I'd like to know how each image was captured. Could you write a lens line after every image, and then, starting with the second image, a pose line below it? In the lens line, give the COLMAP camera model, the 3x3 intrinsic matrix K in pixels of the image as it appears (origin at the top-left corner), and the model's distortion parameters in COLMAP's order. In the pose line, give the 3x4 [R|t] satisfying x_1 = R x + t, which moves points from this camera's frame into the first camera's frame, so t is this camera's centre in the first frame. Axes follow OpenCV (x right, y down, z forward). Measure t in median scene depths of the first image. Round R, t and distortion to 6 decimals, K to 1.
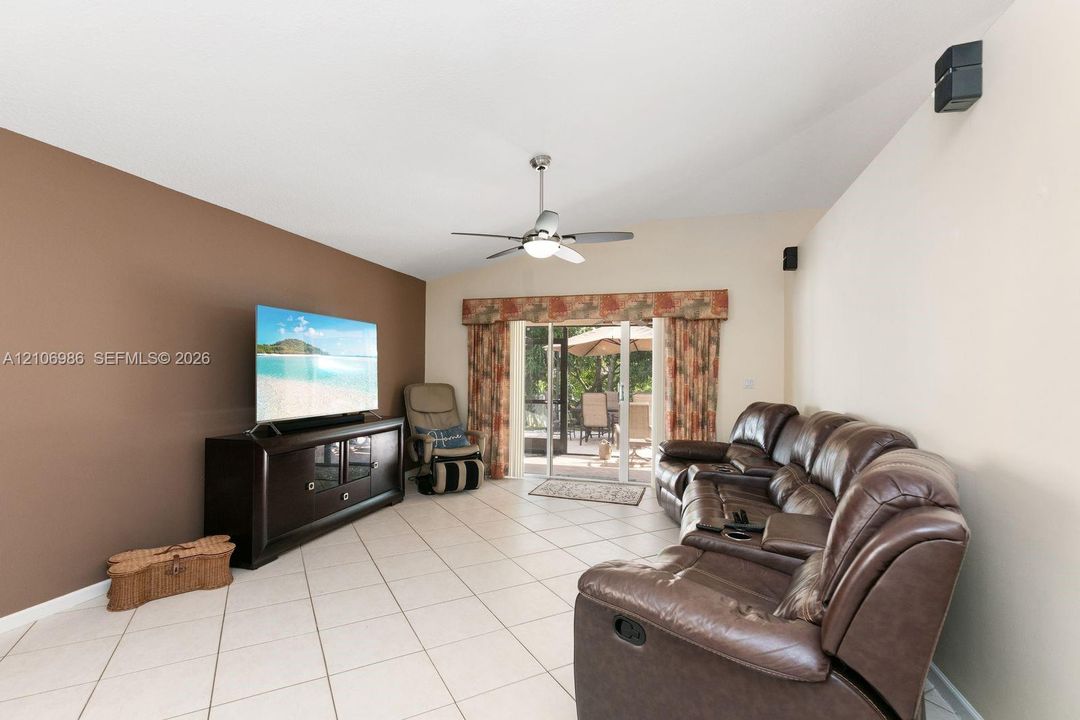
lens RADIAL K [[489.9, 0, 540.6], [0, 489.9, 373.0], [0, 0, 1]] dist [-0.000922, -0.000527]
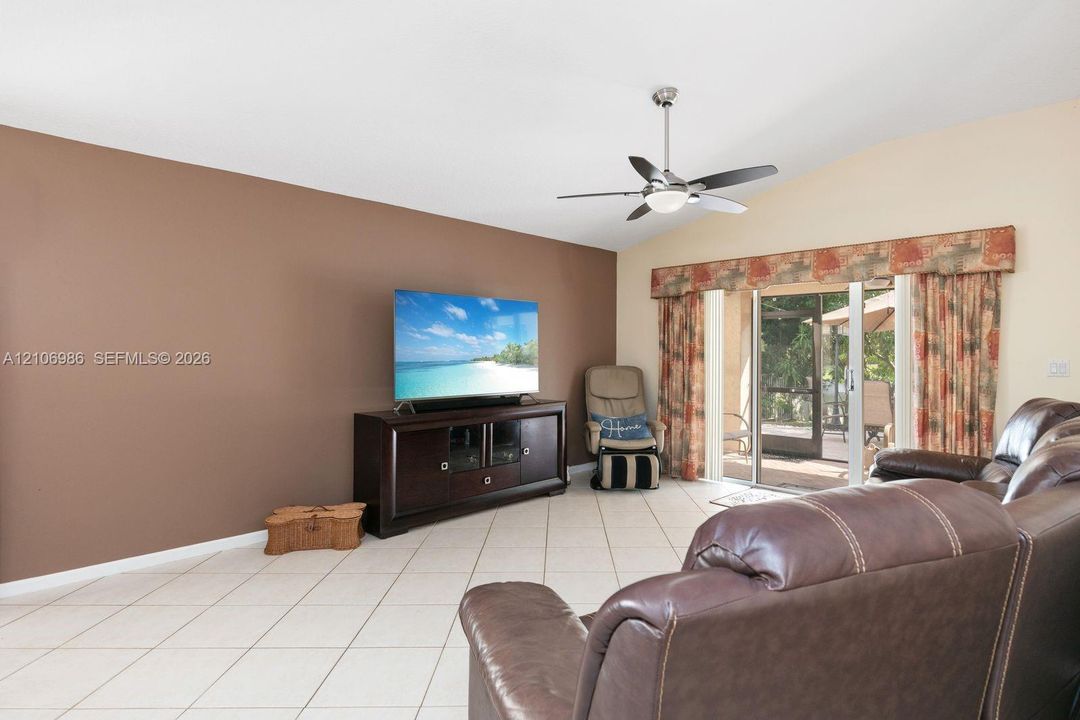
lens RADIAL K [[561.2, 0, 569.8], [0, 561.2, 353.1], [0, 0, 1]] dist [-0.003479, -0.000572]
pose [[0.887758, -0.003359, -0.460298, 0.193688], [0.001835, 0.999991, -0.003759, 0.002007], [0.460306, 0.002492, 0.887757, 0.061373]]
